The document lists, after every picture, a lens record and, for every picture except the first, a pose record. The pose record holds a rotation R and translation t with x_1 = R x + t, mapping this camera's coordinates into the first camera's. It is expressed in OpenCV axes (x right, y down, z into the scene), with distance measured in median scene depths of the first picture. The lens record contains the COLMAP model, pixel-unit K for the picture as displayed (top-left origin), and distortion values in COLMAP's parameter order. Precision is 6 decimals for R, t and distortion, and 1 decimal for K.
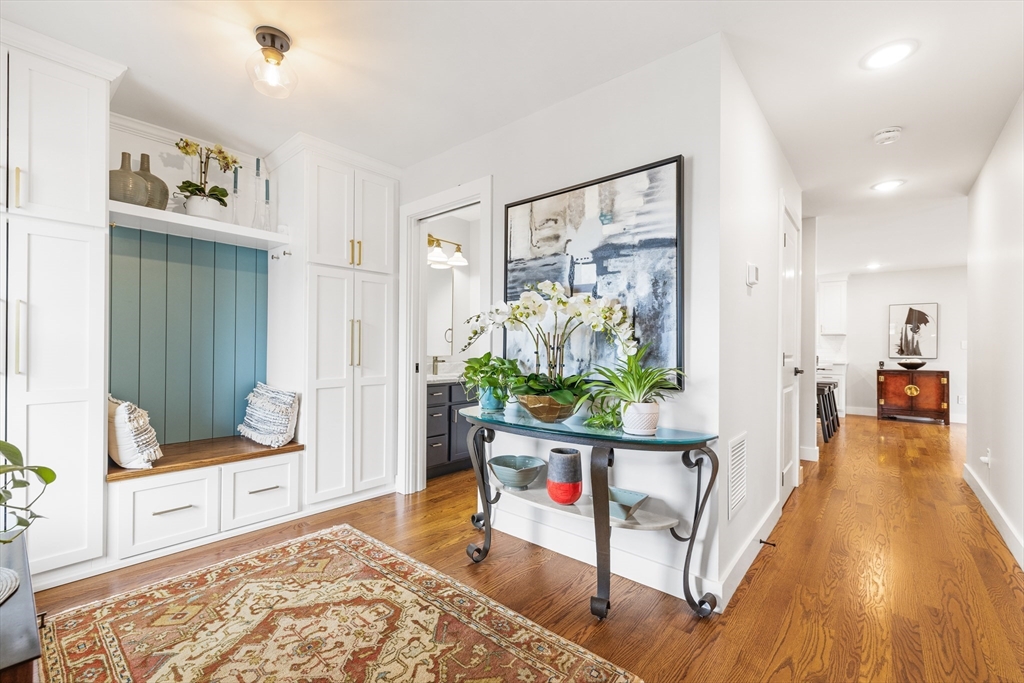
lens RADIAL K [[433.7, 0, 508.9], [0, 433.7, 343.3], [0, 0, 1]] dist [0.000116, -0.000073]
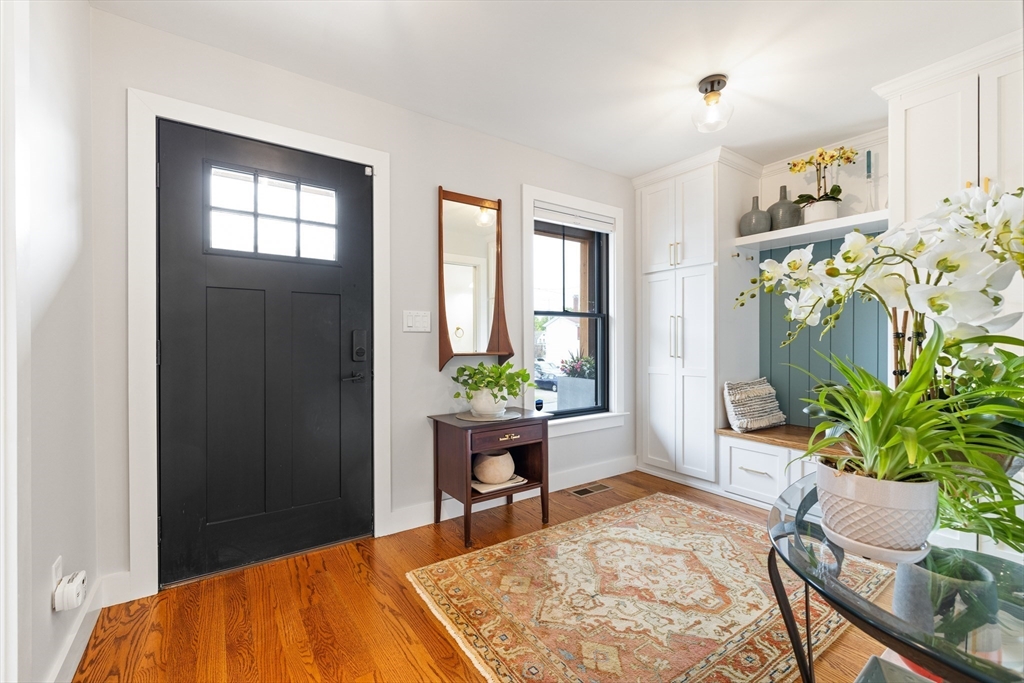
lens RADIAL K [[433.7, 0, 508.9], [0, 433.7, 343.3], [0, 0, 1]] dist [0.000116, -0.000073]
pose [[-0.246084, -0.001850, -0.969247, 0.759889], [0.007474, 0.999965, -0.003806, 0.013174], [0.969220, -0.008181, -0.246061, 0.755676]]
